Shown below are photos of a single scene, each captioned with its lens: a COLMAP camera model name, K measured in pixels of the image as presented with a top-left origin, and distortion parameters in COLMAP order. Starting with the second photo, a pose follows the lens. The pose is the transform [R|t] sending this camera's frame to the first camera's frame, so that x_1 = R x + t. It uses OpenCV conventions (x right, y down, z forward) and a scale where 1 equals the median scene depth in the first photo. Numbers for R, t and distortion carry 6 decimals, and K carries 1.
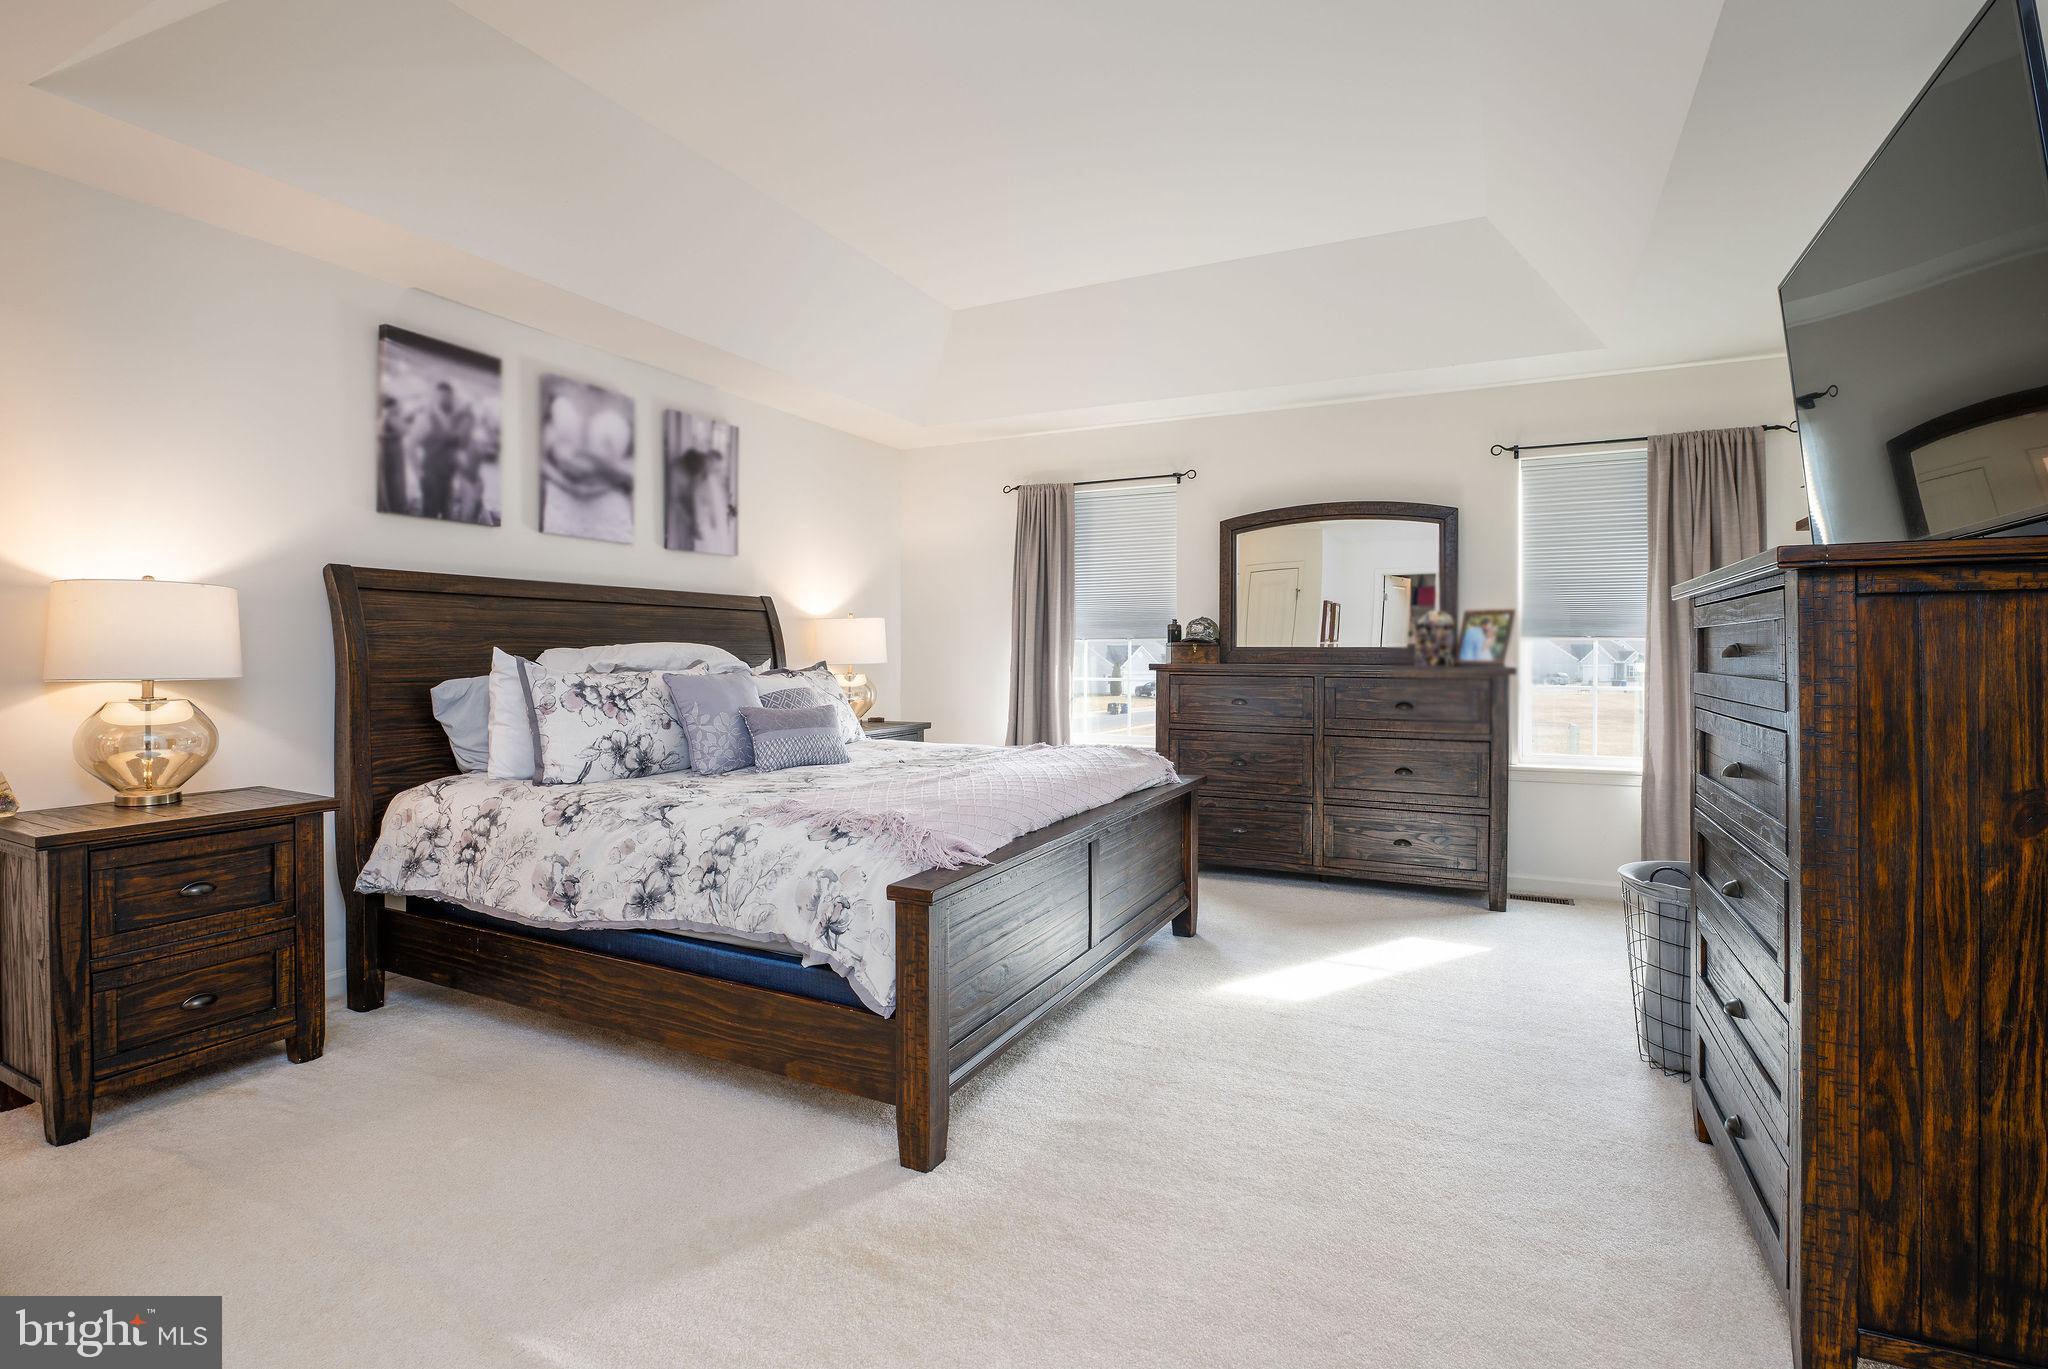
lens RADIAL K [[949.3, 0, 1033.9], [0, 949.3, 649.4], [0, 0, 1]] dist [-0.024318, -0.000700]
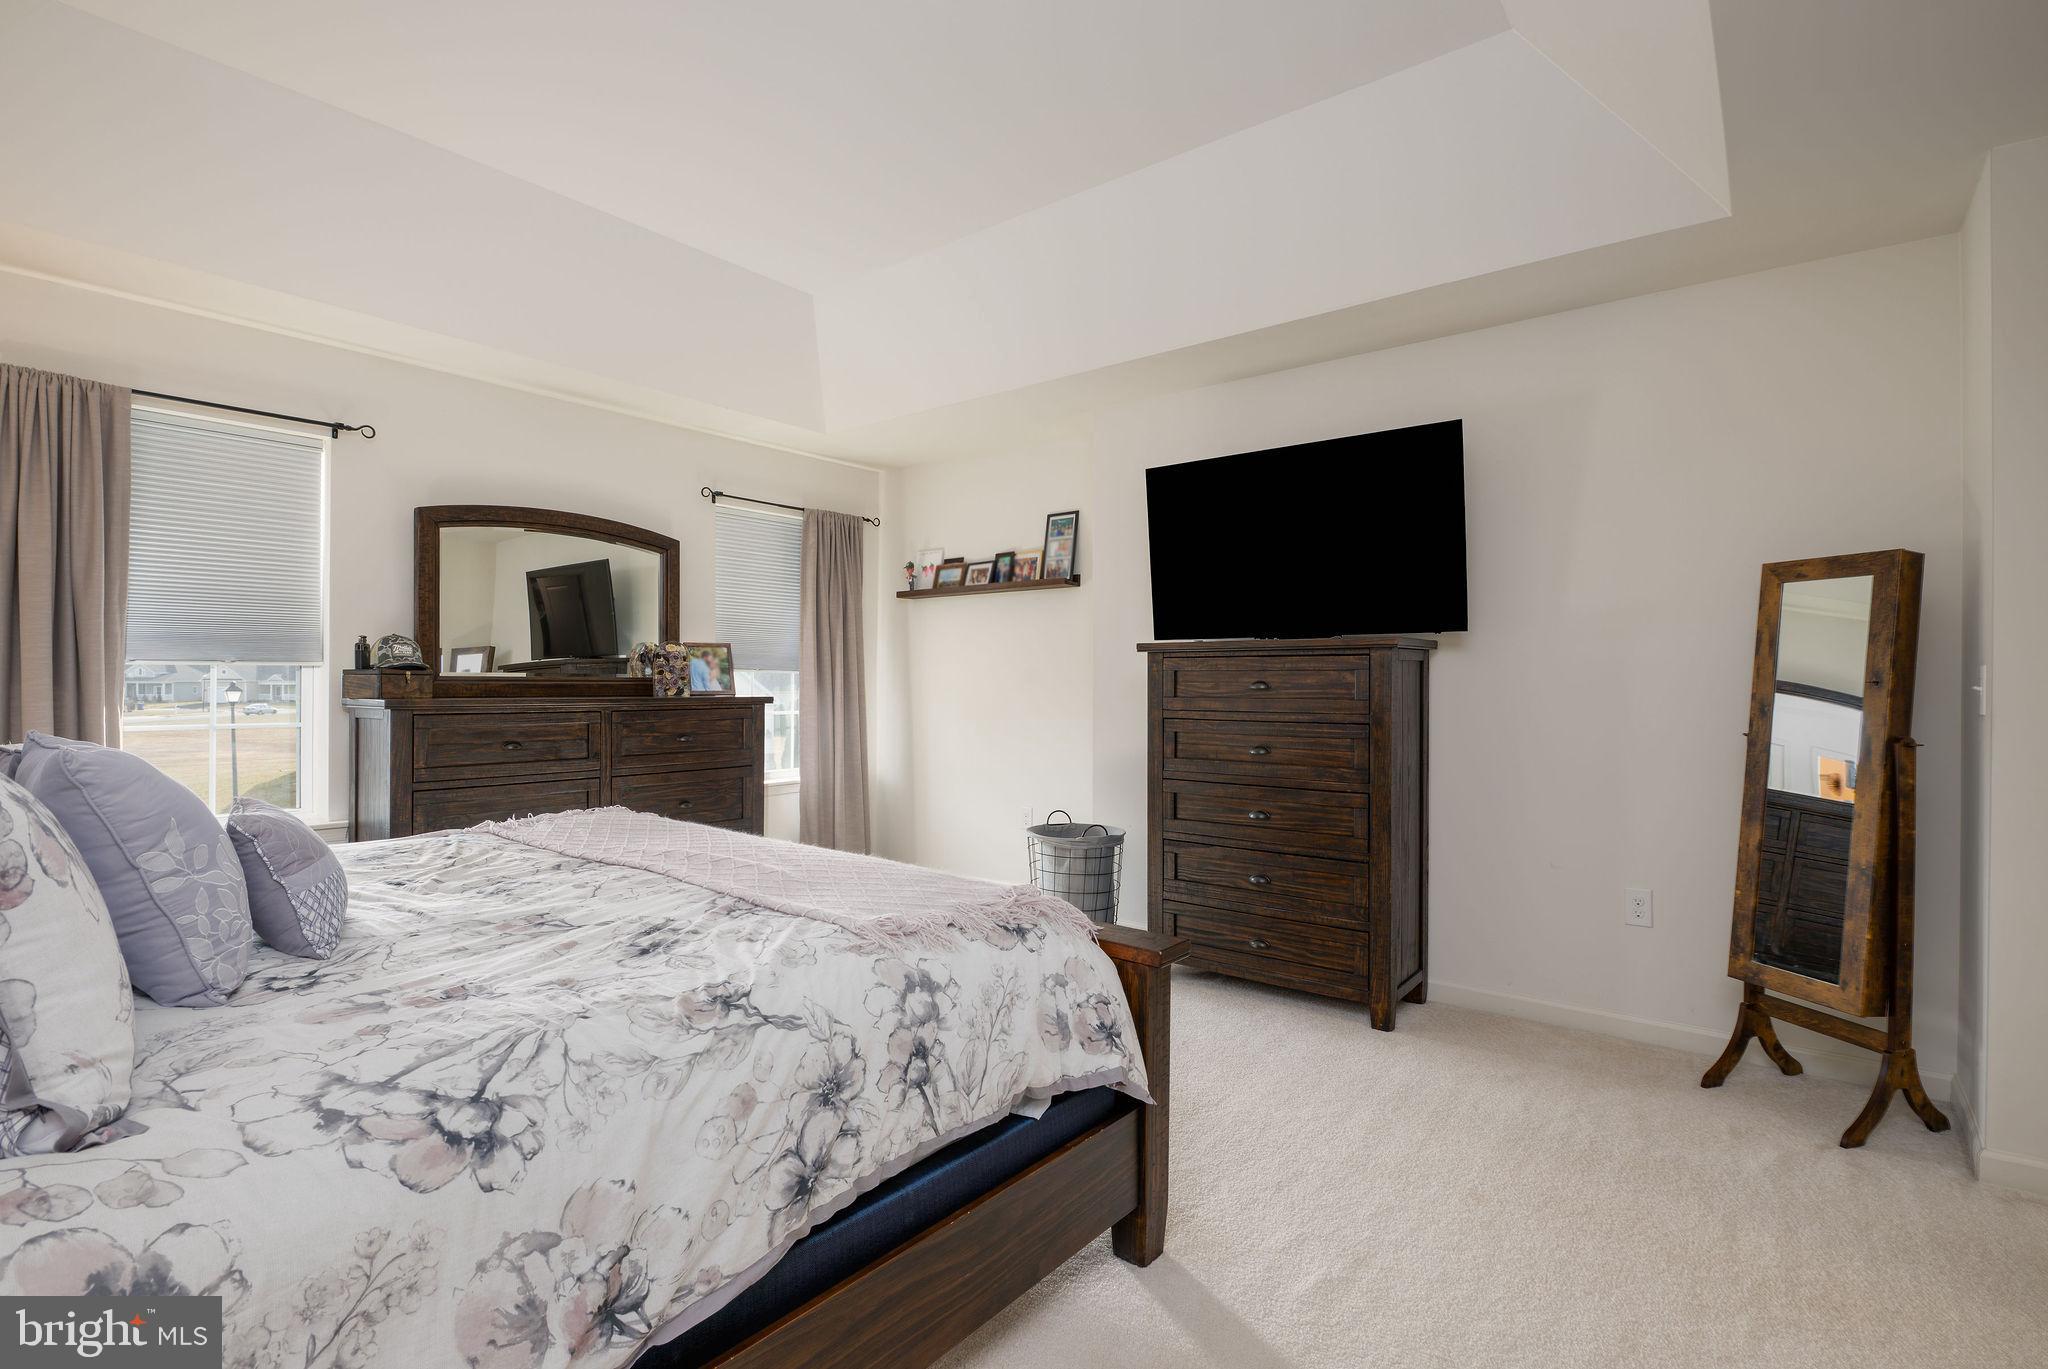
lens RADIAL K [[949.3, 0, 1026.4], [0, 949.3, 687.5], [0, 0, 1]] dist [-0.024318, -0.000700]
pose [[0.225693, -0.005289, 0.974184, -0.474569], [-0.007220, 0.999949, 0.007102, -0.002060], [-0.974172, -0.008637, 0.225644, 0.418001]]
